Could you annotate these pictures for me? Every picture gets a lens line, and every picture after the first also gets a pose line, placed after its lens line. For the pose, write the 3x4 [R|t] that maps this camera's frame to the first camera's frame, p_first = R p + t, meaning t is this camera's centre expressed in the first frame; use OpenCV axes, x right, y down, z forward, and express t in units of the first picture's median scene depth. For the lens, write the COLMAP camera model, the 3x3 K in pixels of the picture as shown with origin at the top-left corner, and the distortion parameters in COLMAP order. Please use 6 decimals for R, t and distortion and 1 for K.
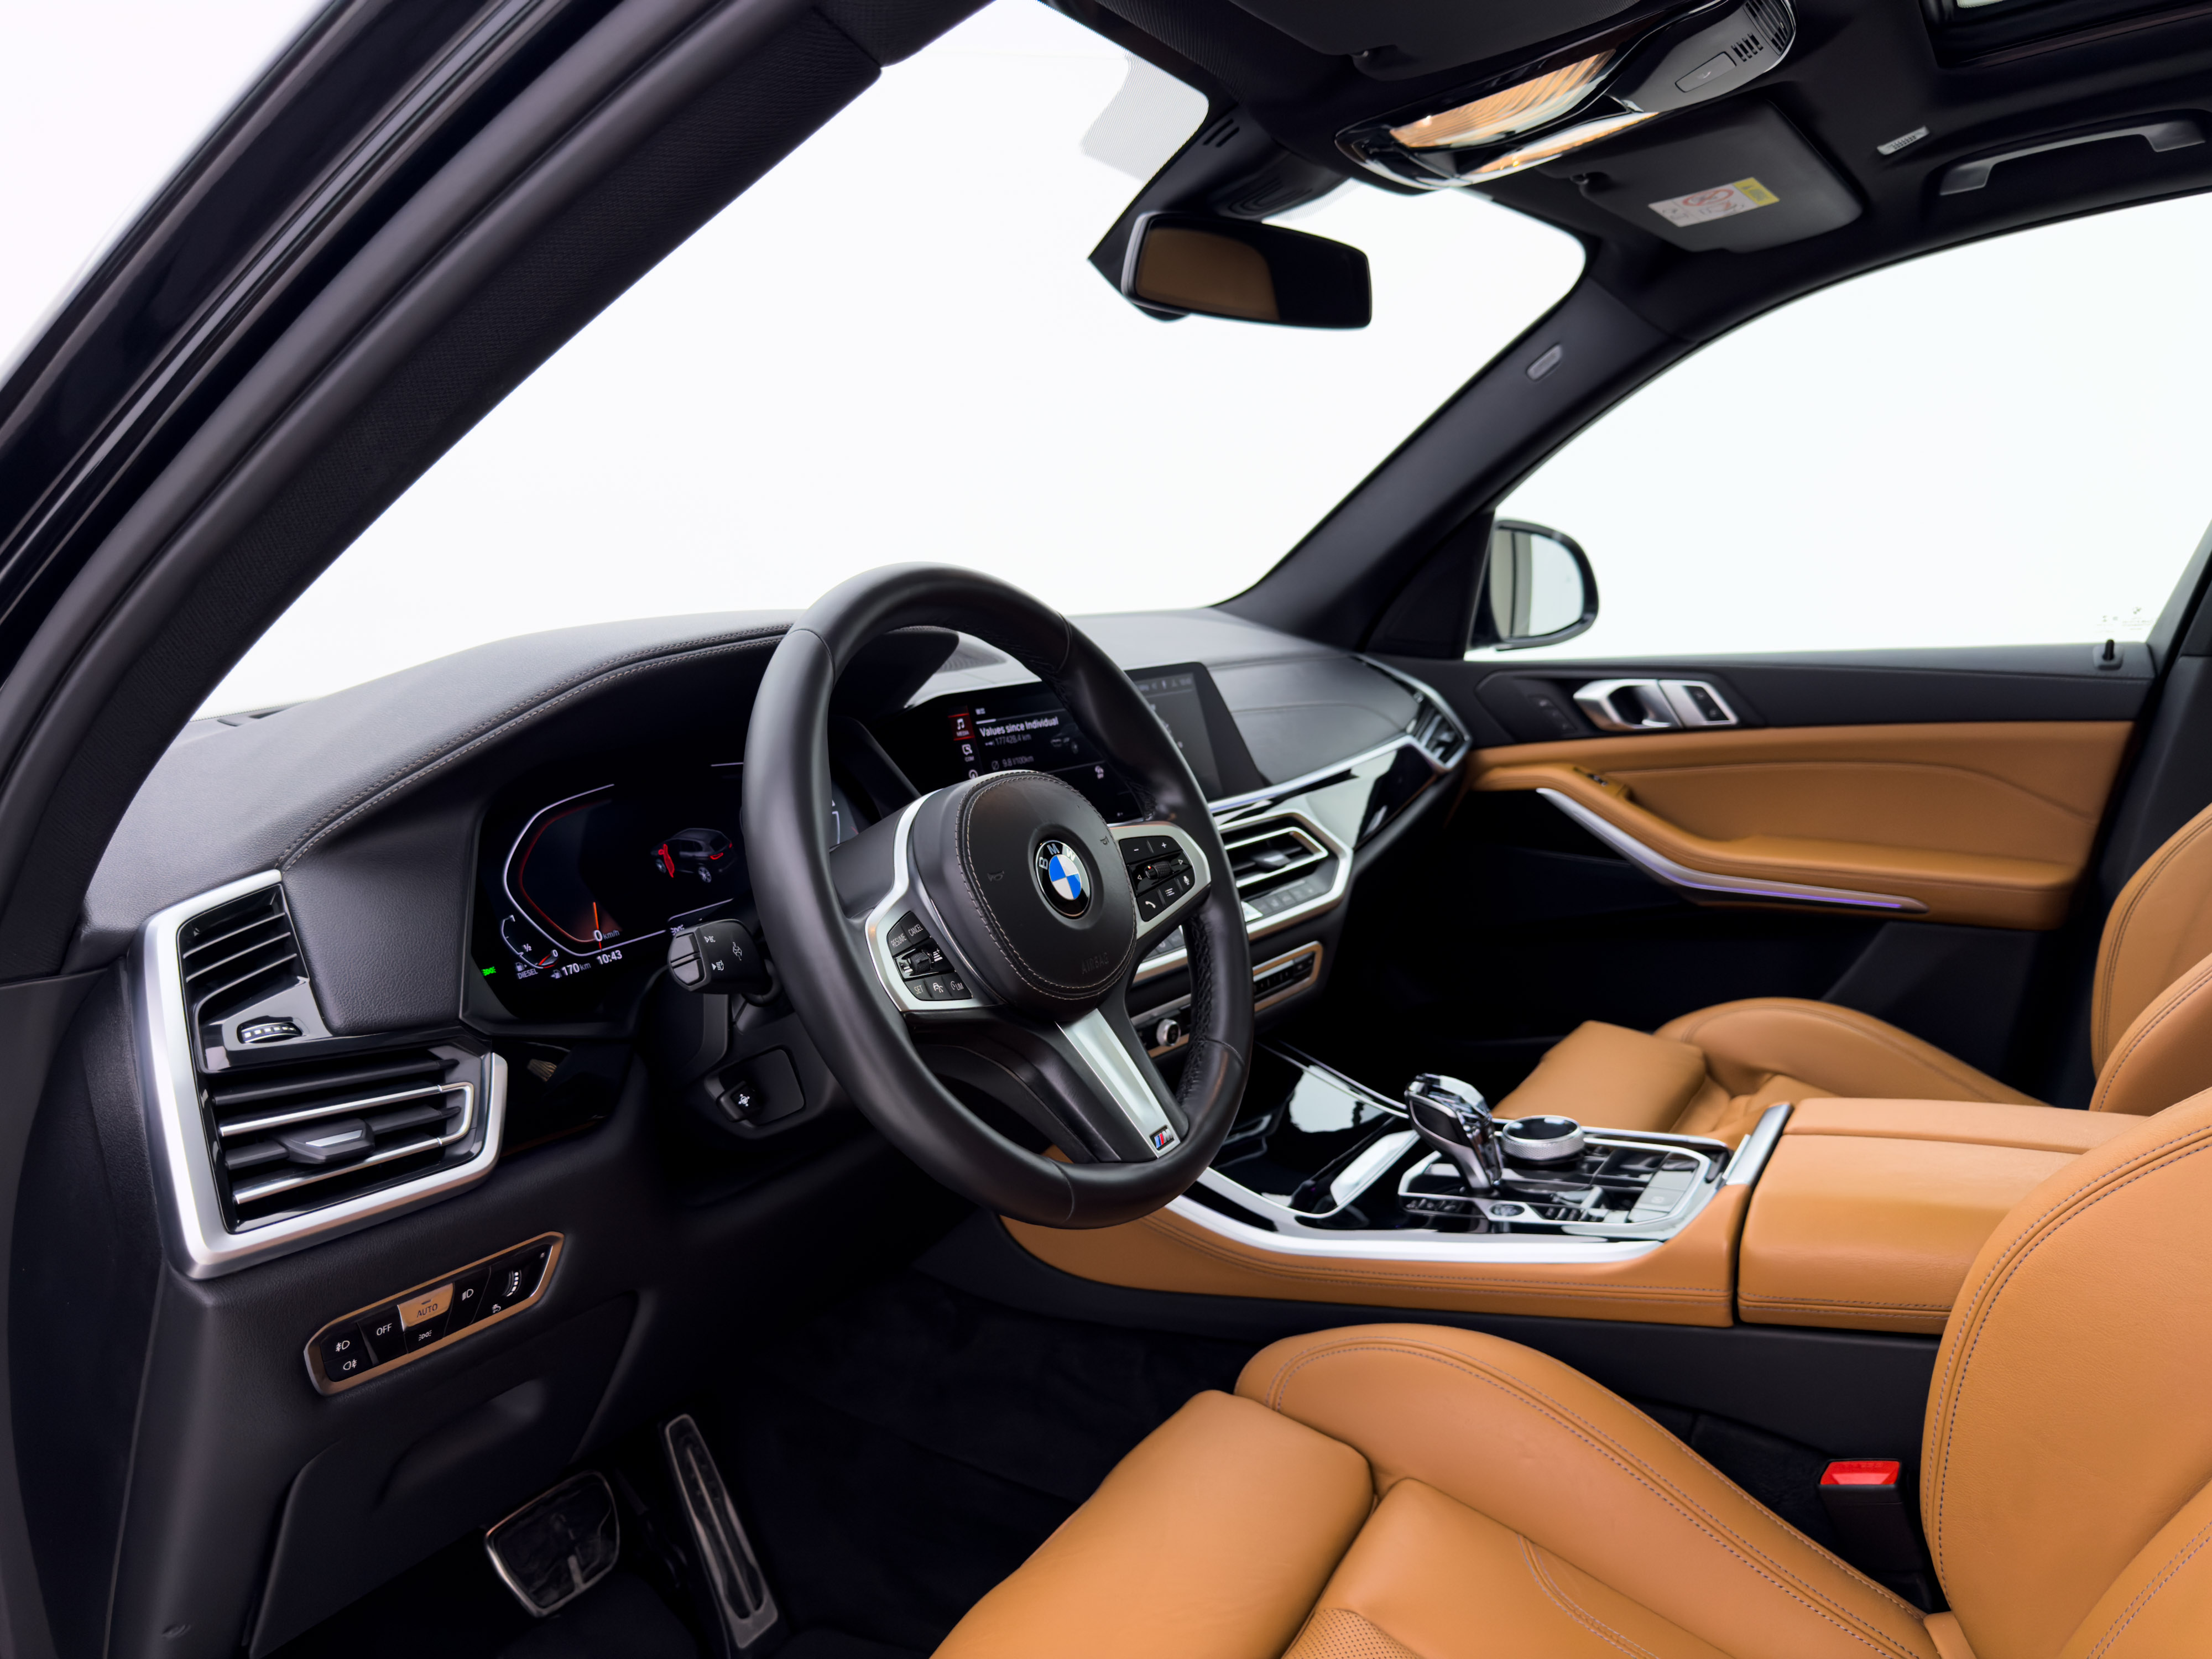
lens RADIAL K [[1629.5, 0, 1106.0], [0, 1629.5, 829.5], [0, 0, 1]] dist [0.007175, -0.003872]
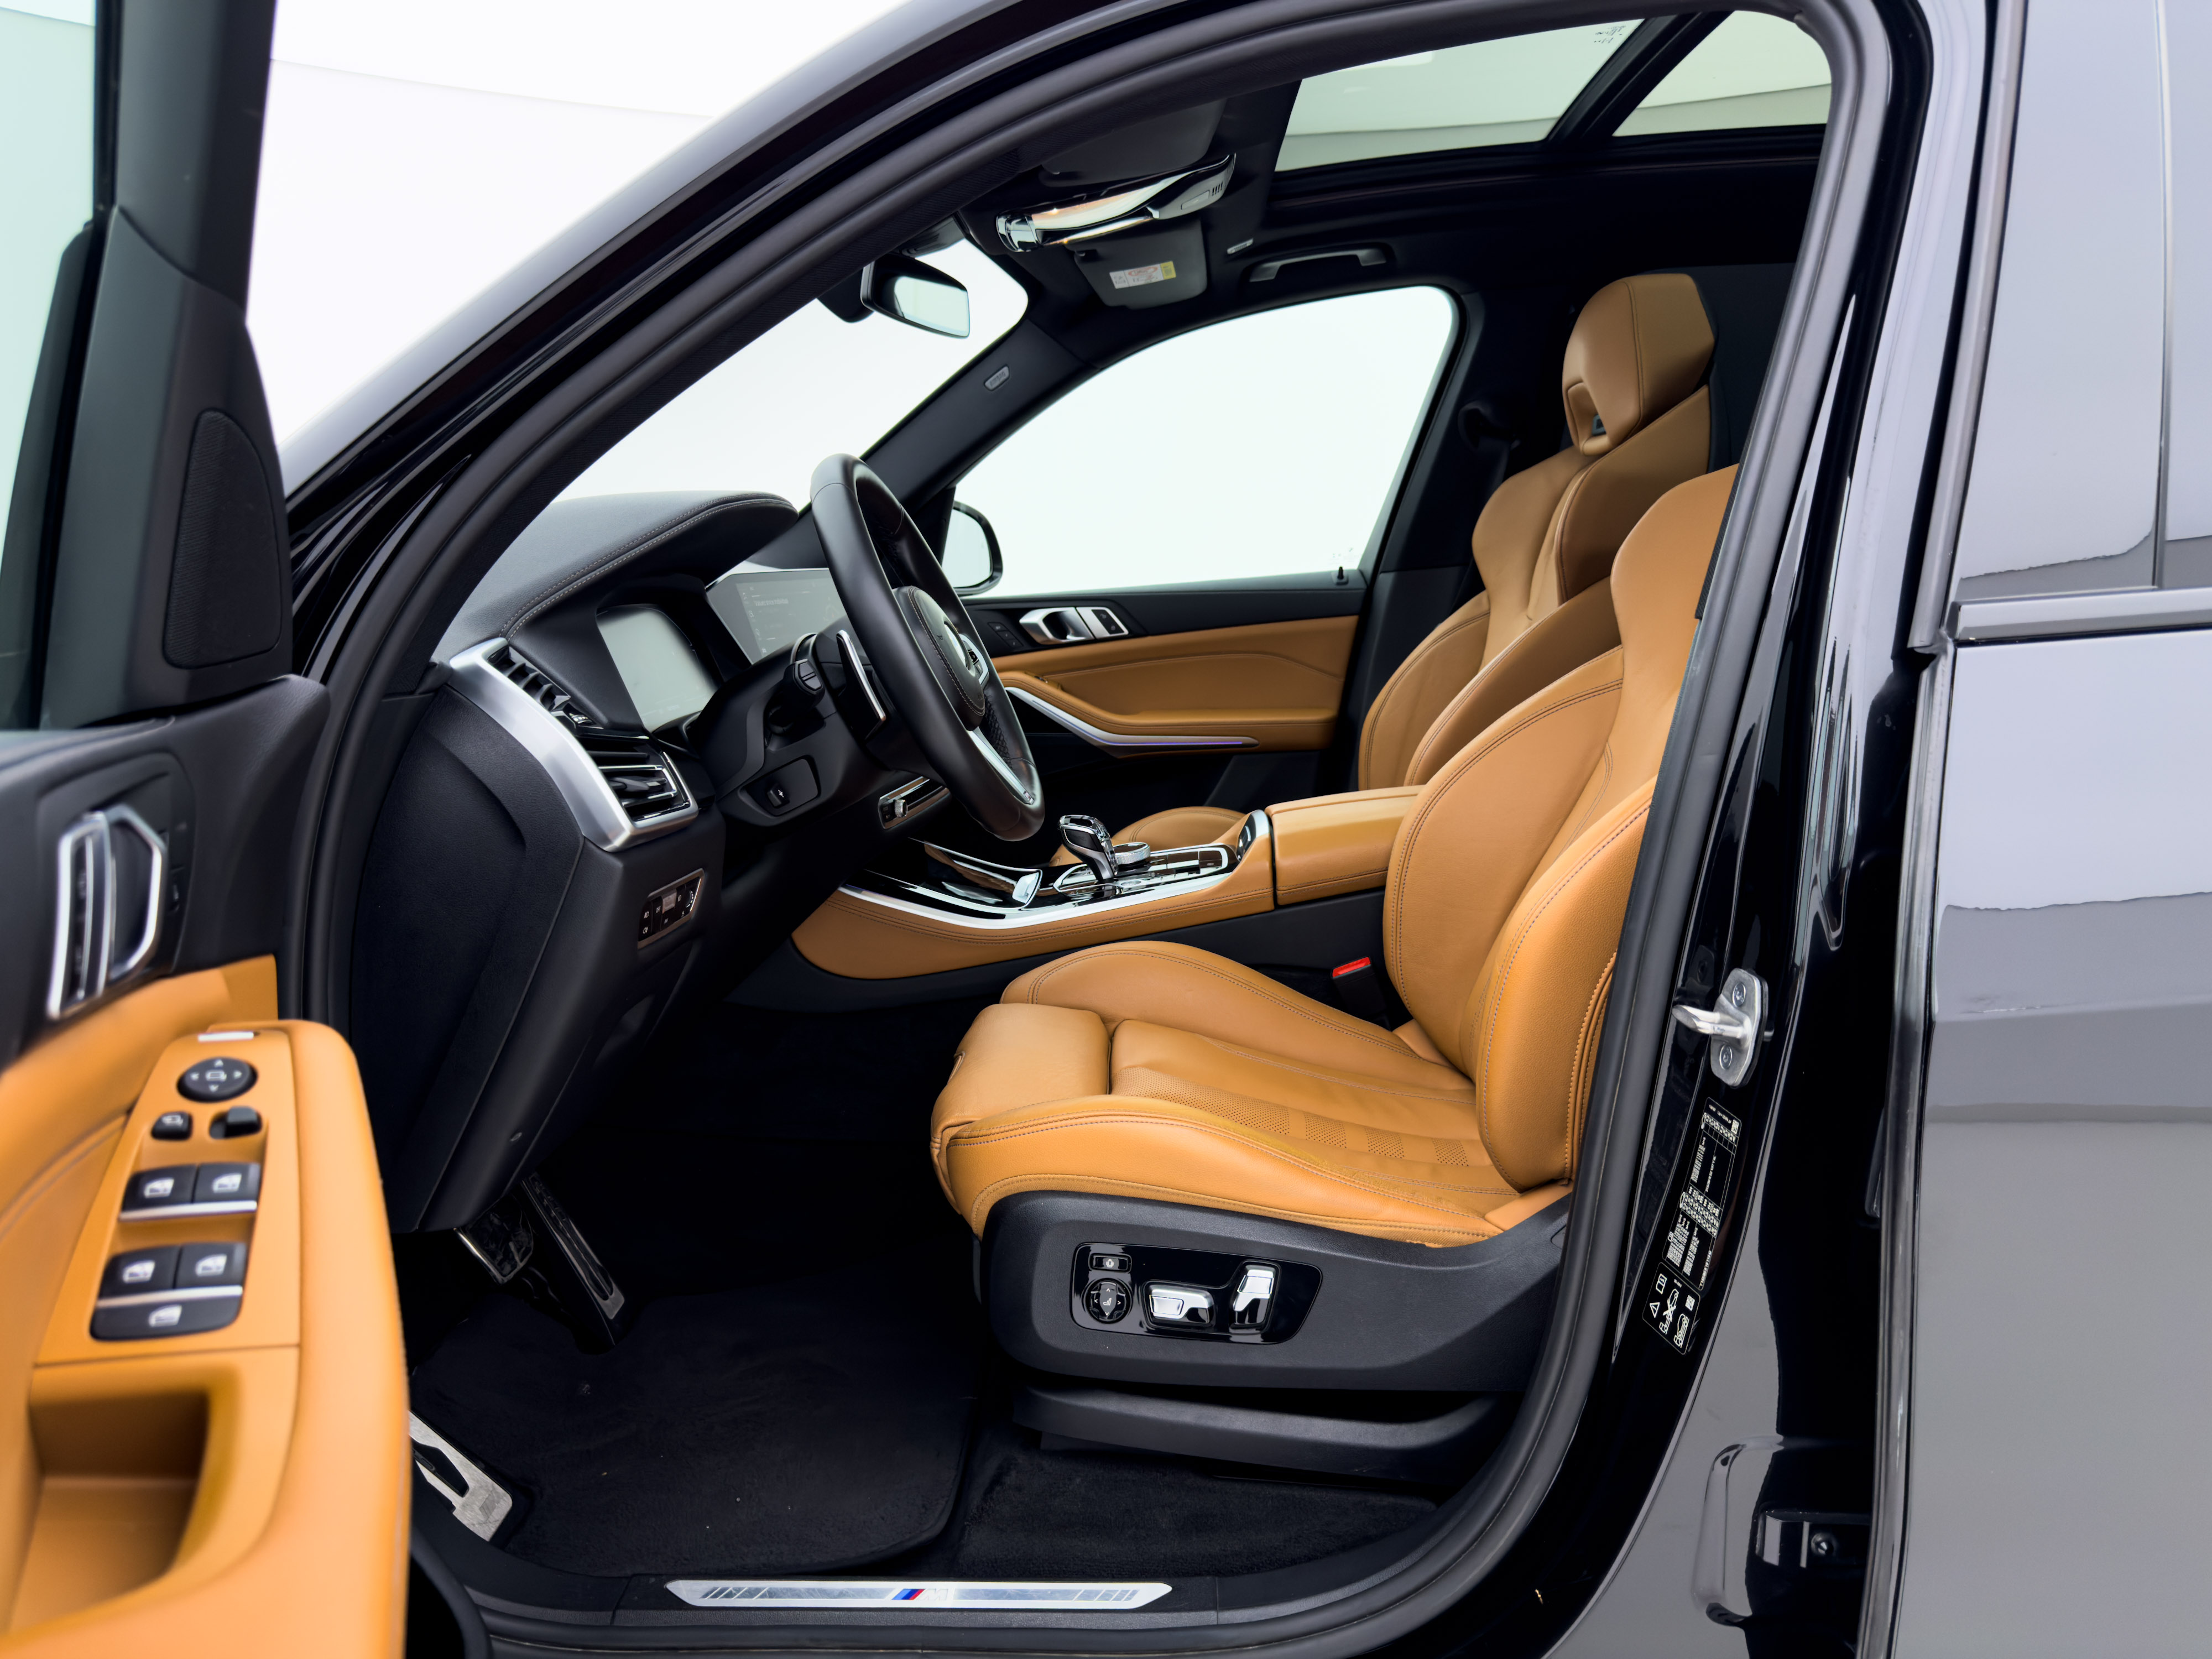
lens RADIAL K [[1656.2, 0, 1106.0], [0, 1656.2, 829.5], [0, 0, 1]] dist [0.153925, -0.001672]
pose [[0.865870, -0.078207, 0.494118, -0.438885], [0.099279, 0.994923, -0.016500, 0.151756], [-0.490319, 0.063343, 0.869238, -0.320360]]
